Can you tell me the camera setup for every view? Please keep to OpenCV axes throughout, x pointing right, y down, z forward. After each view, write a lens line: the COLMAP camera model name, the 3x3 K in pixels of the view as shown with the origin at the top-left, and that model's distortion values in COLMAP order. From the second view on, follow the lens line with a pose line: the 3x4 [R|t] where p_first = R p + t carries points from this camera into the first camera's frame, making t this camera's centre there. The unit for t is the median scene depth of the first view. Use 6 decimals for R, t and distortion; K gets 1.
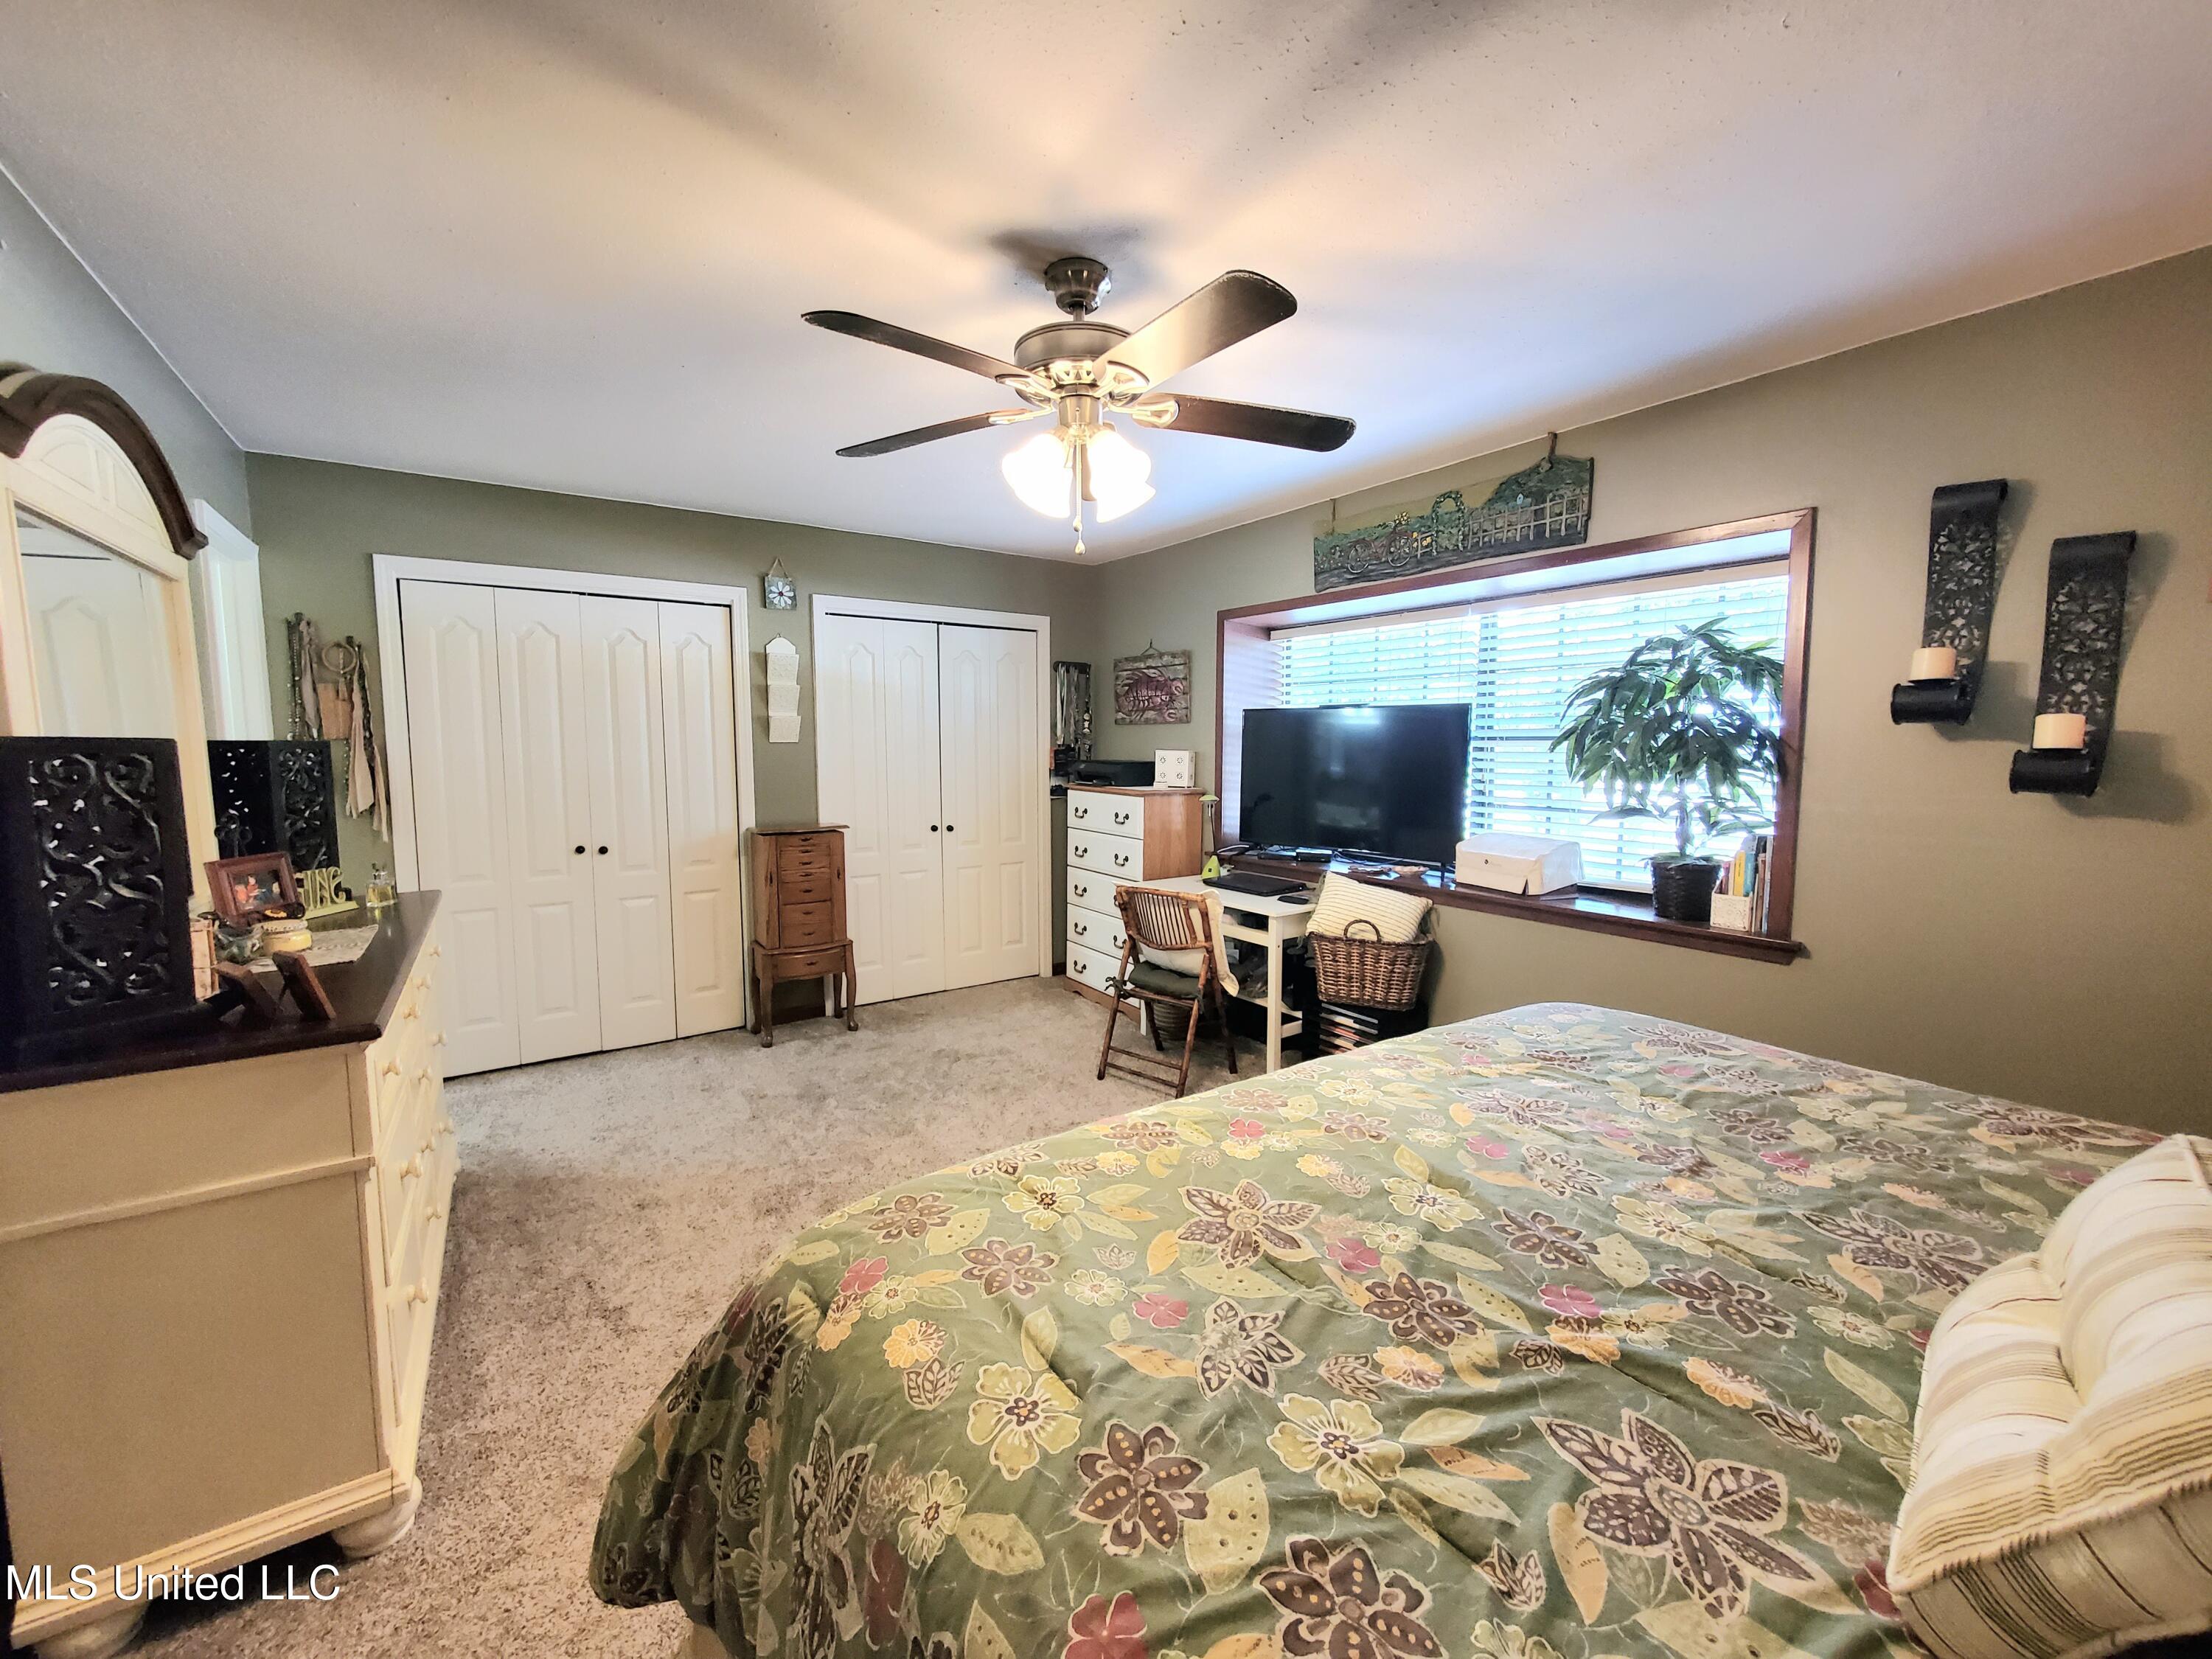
lens RADIAL K [[882.8, 0, 1106.0], [0, 882.8, 829.5], [0, 0, 1]] dist [0.016490, -0.009829]
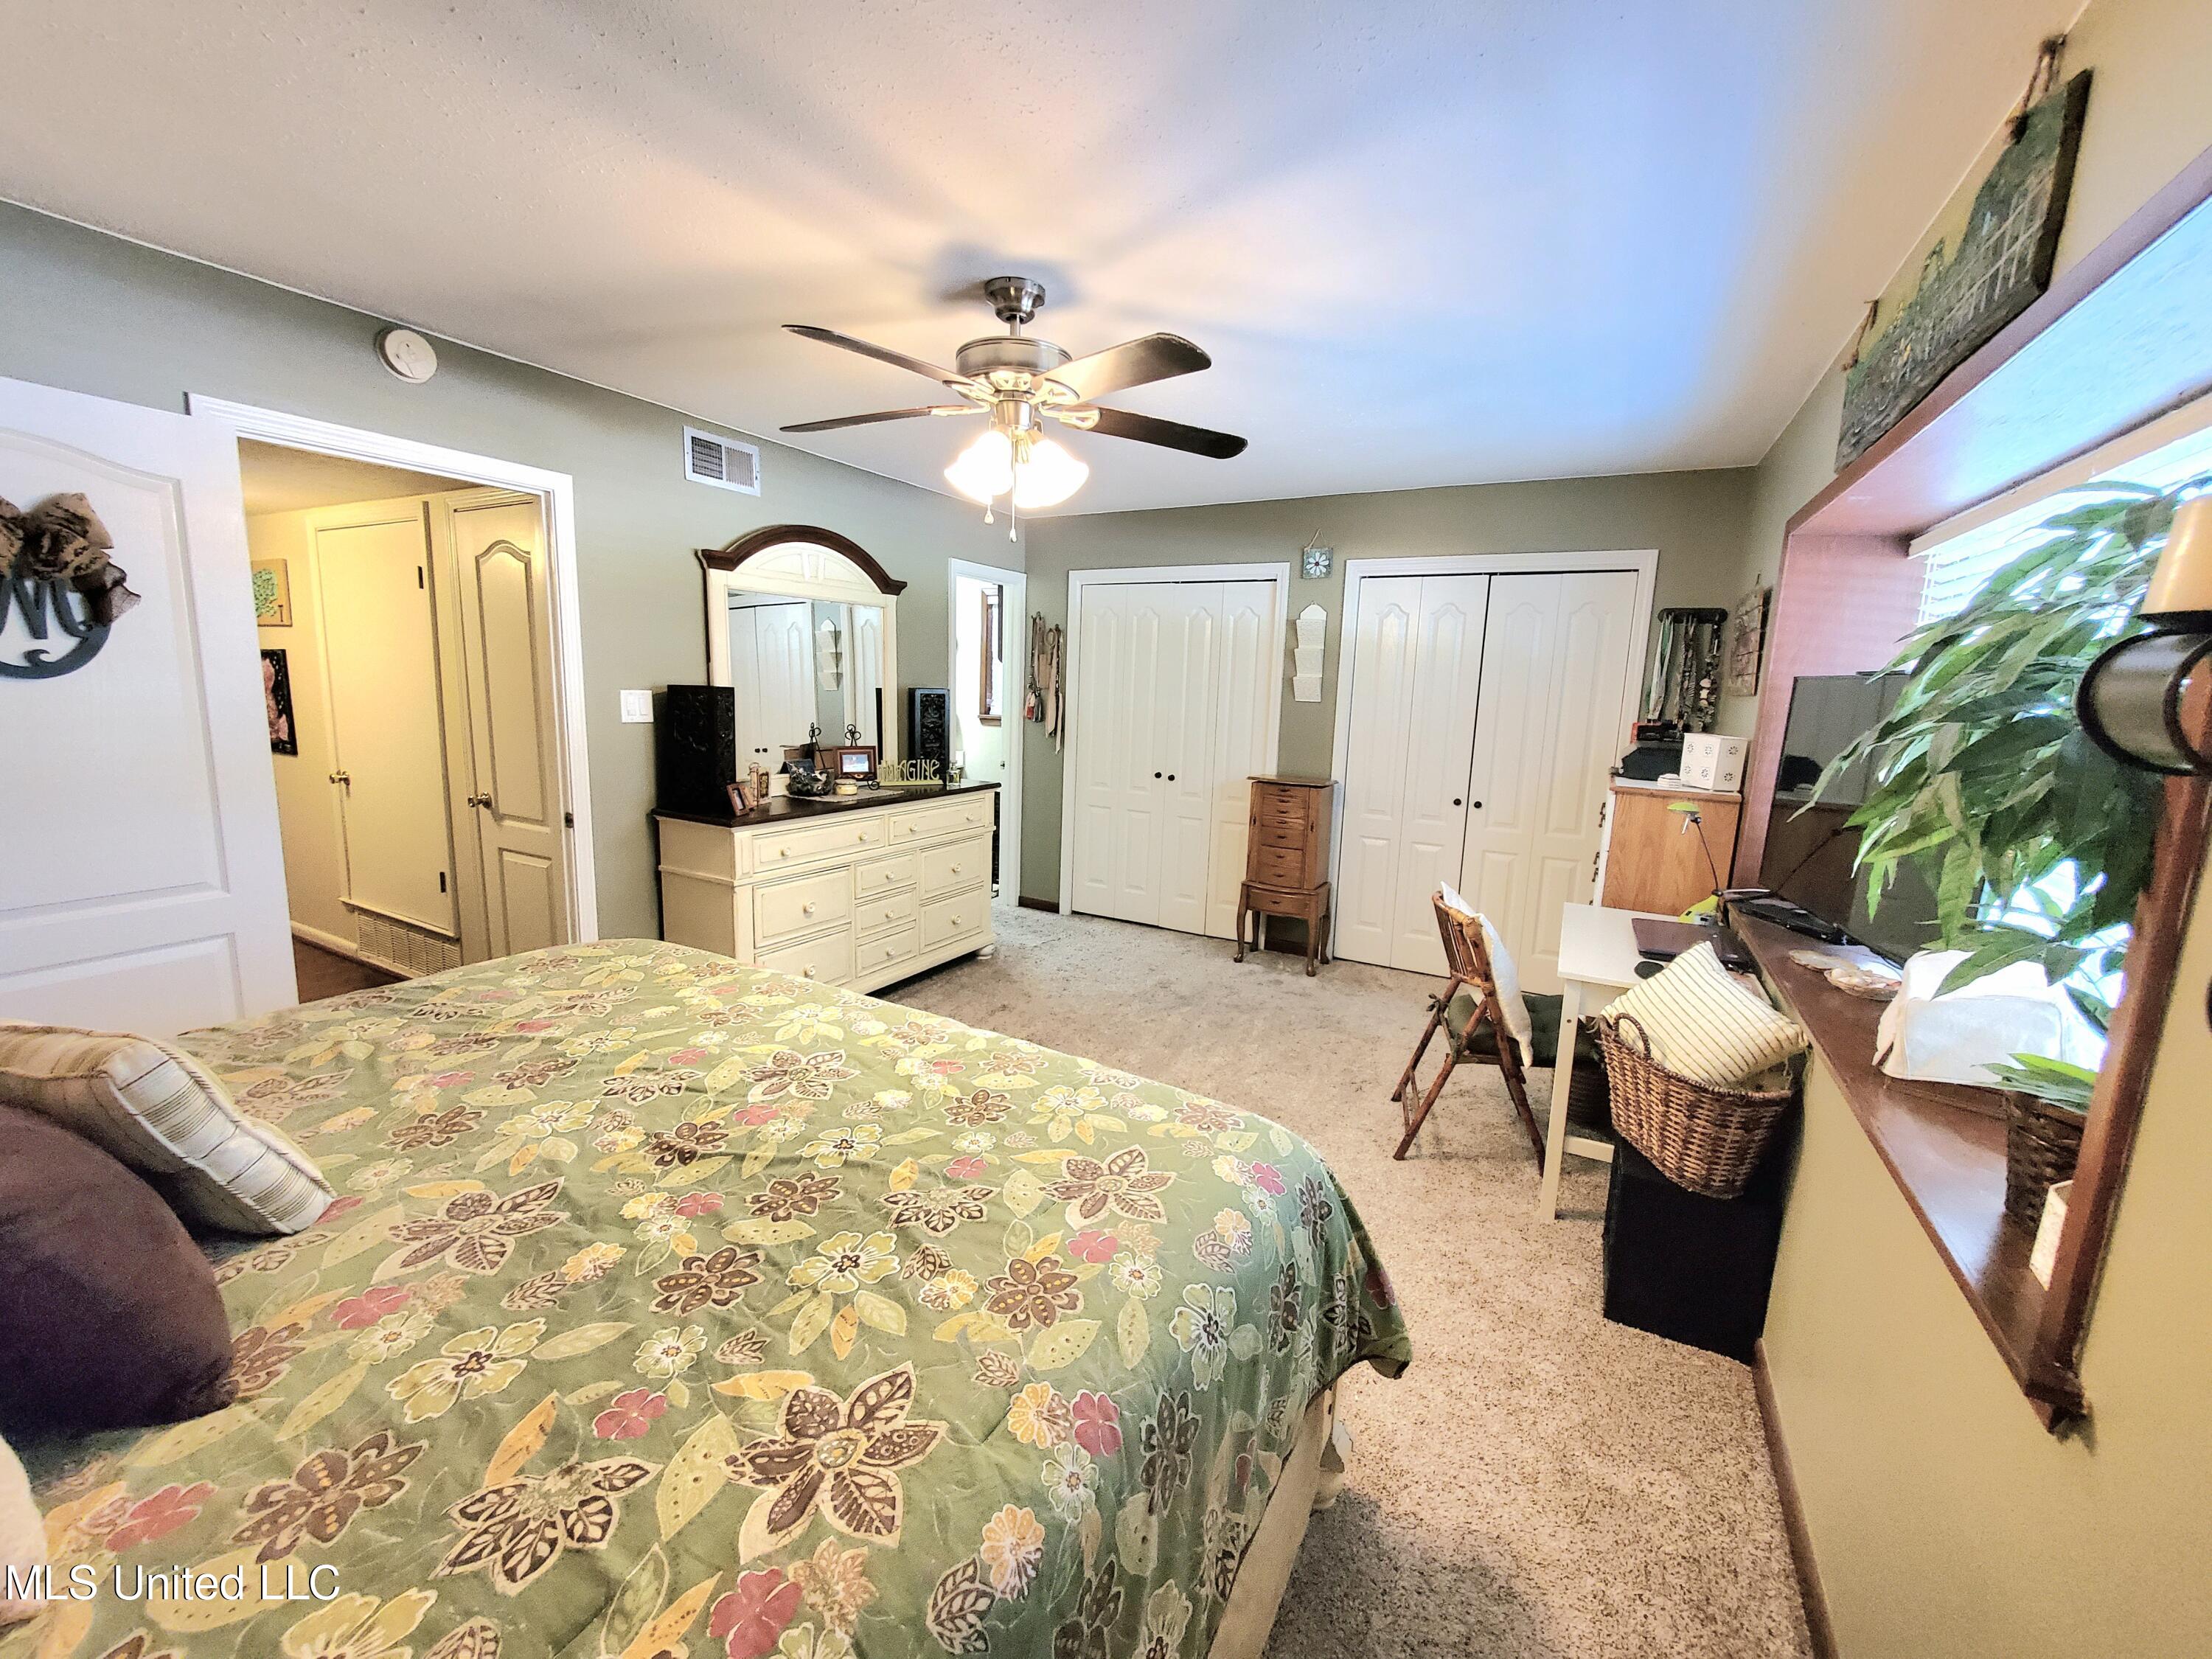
lens RADIAL K [[882.6, 0, 1106.0], [0, 882.6, 829.5], [0, 0, 1]] dist [0.019200, -0.019850]
pose [[0.433370, 0.166875, -0.885631, 0.634284], [-0.122968, 0.984466, 0.125326, -0.059737], [0.892787, 0.054592, 0.447158, 0.361515]]
